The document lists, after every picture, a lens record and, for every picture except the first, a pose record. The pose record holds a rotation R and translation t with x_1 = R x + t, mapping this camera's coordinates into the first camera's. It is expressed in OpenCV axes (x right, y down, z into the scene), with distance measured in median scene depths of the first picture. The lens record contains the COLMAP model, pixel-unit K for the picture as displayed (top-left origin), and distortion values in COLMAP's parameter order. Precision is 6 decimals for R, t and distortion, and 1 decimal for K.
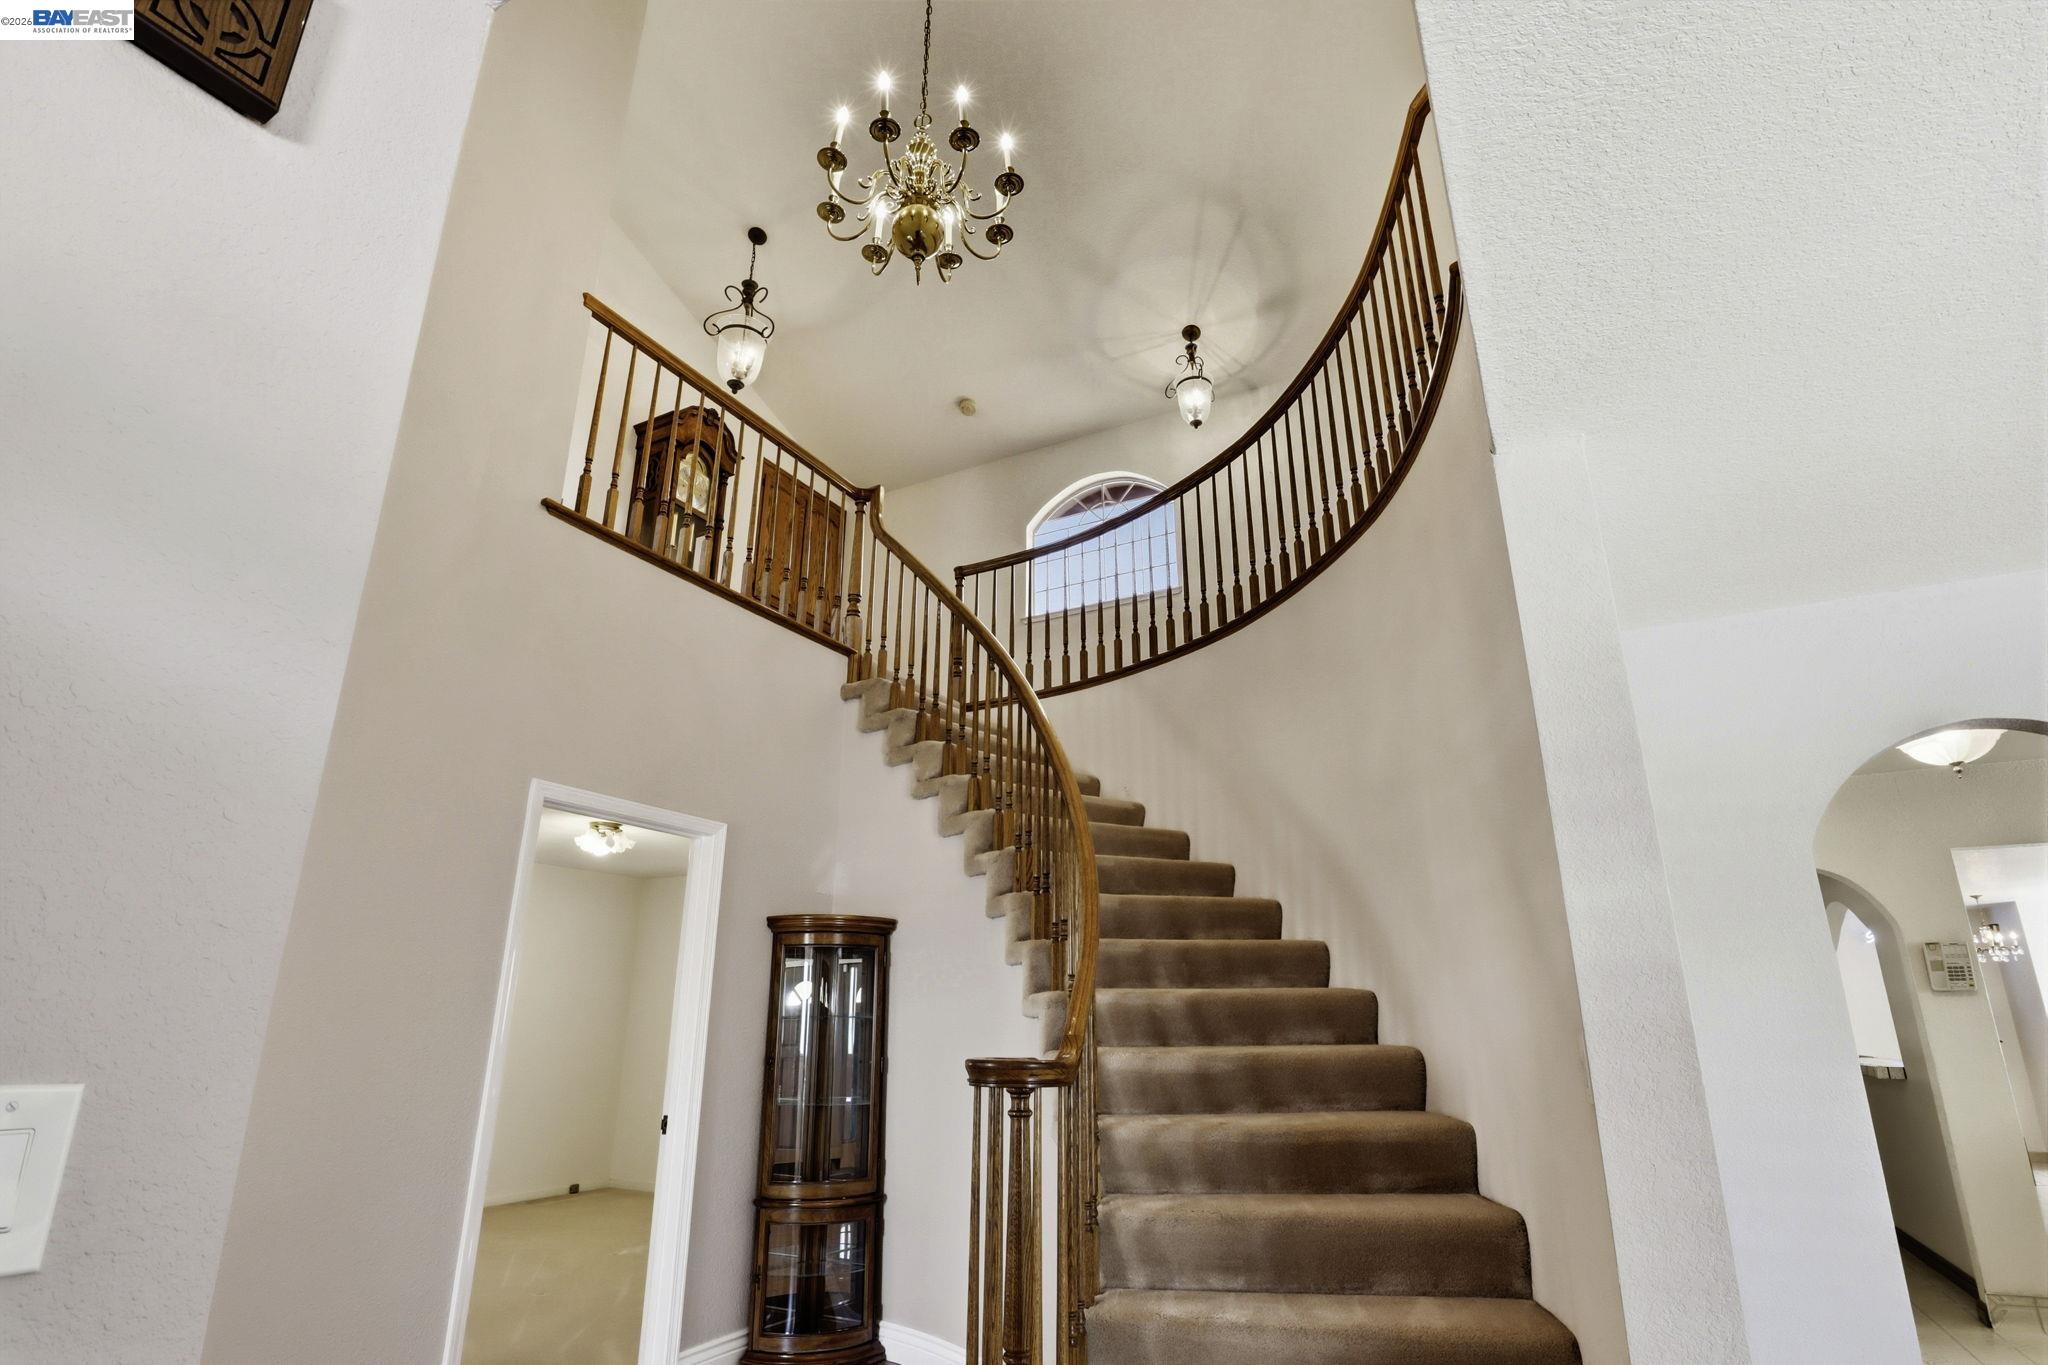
lens RADIAL K [[1050.0, 0, 1042.1], [0, 1050.0, 687.2], [0, 0, 1]] dist [-0.032706, 0.005242]
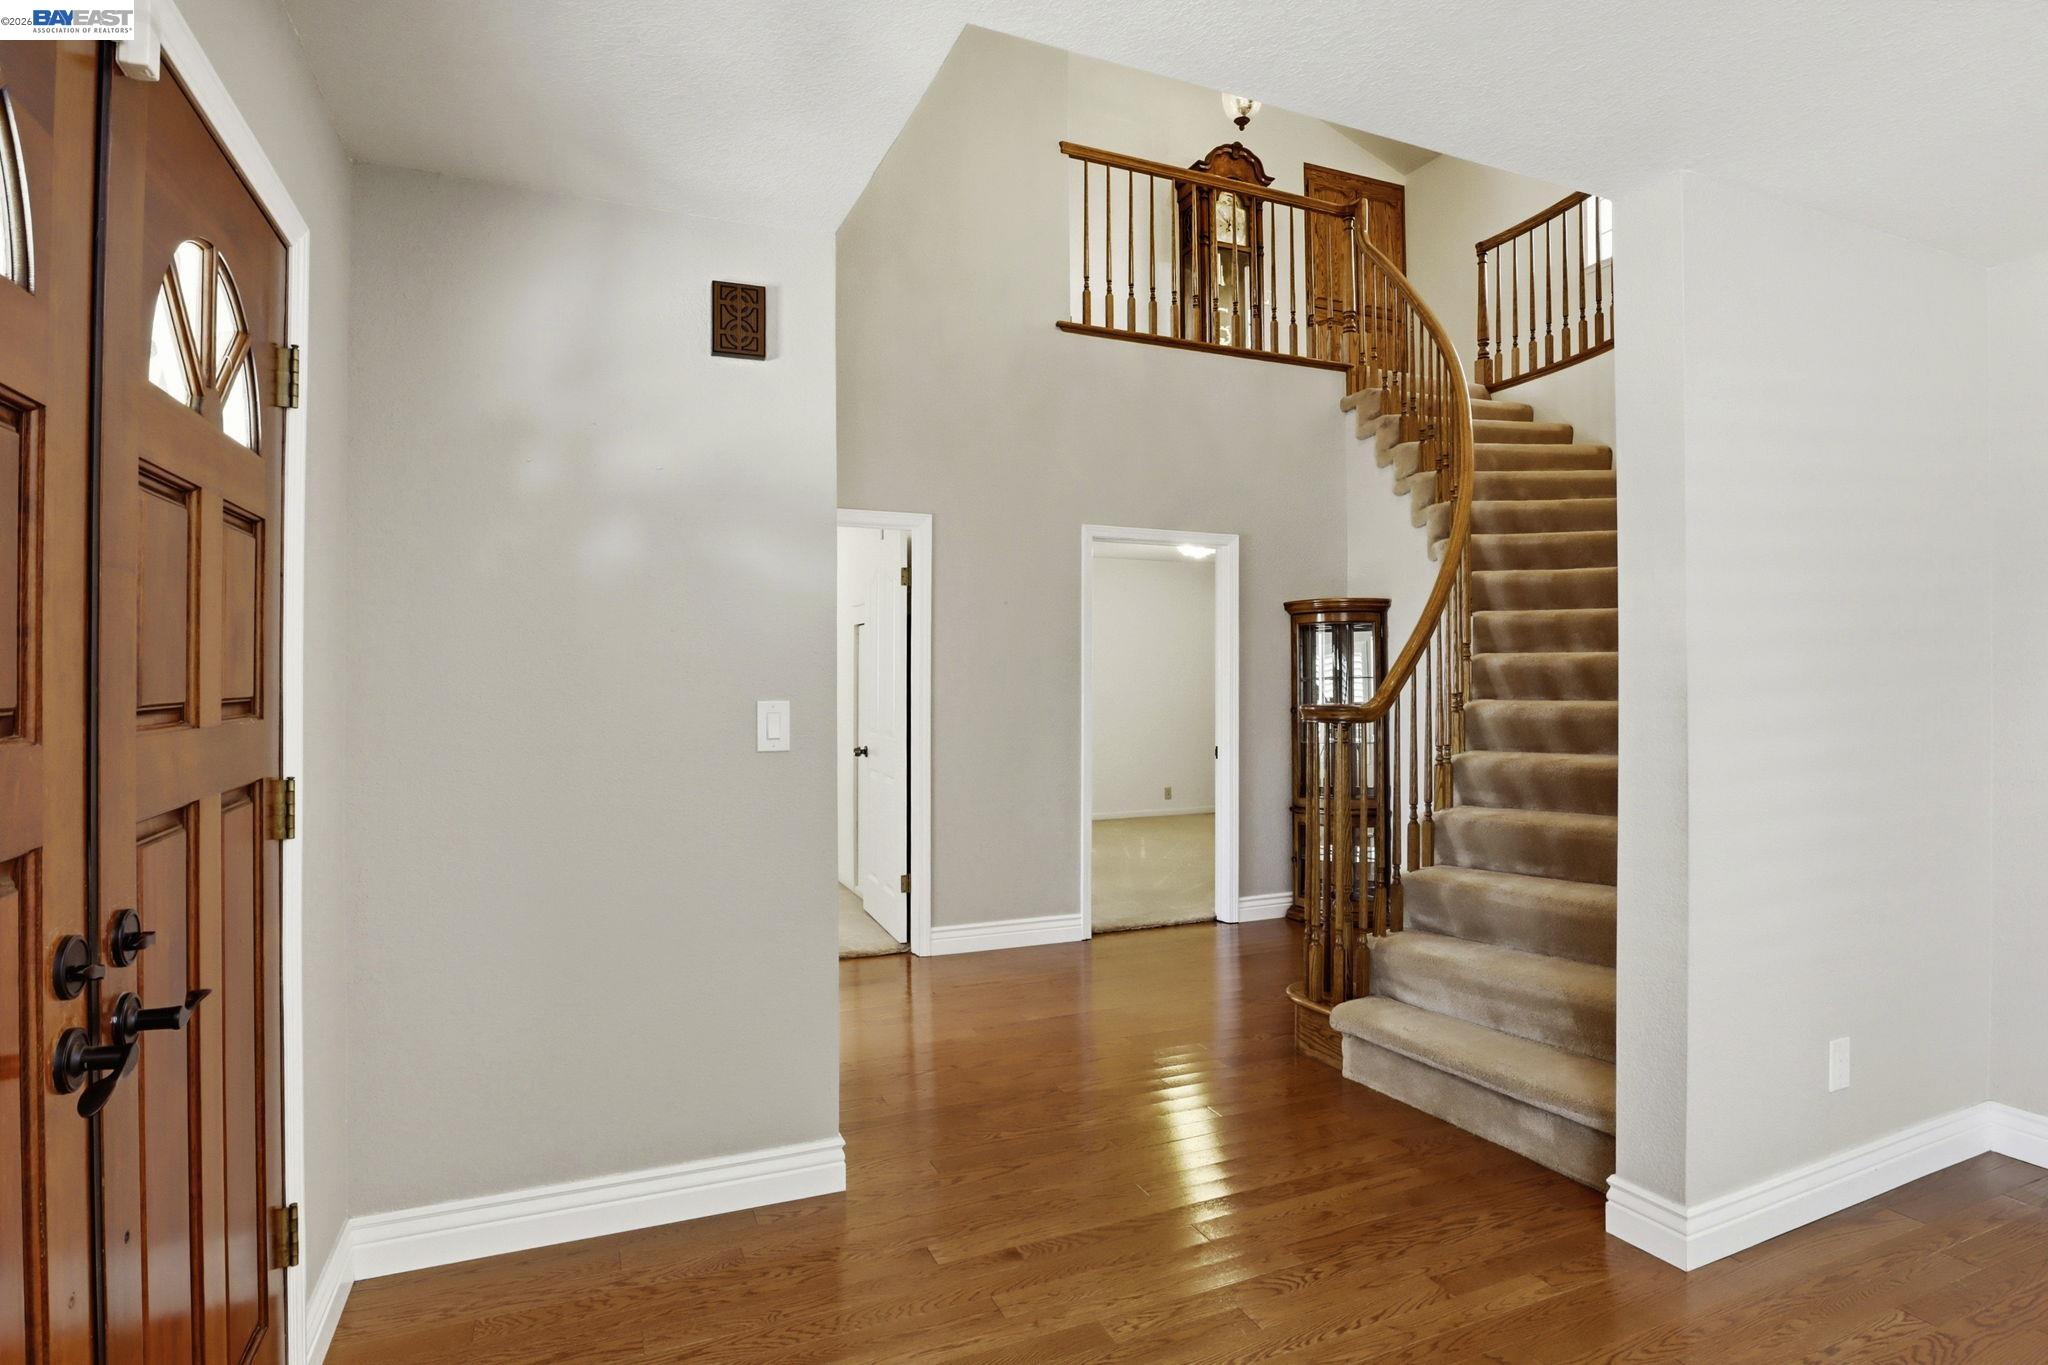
lens RADIAL K [[1050.0, 0, 1036.5], [0, 1050.0, 676.3], [0, 0, 1]] dist [-0.032706, 0.005242]
pose [[0.793649, -0.008411, -0.608318, 0.270033], [0.191435, 0.952565, 0.236587, -0.053919], [0.577472, -0.304221, 0.757612, -0.165487]]
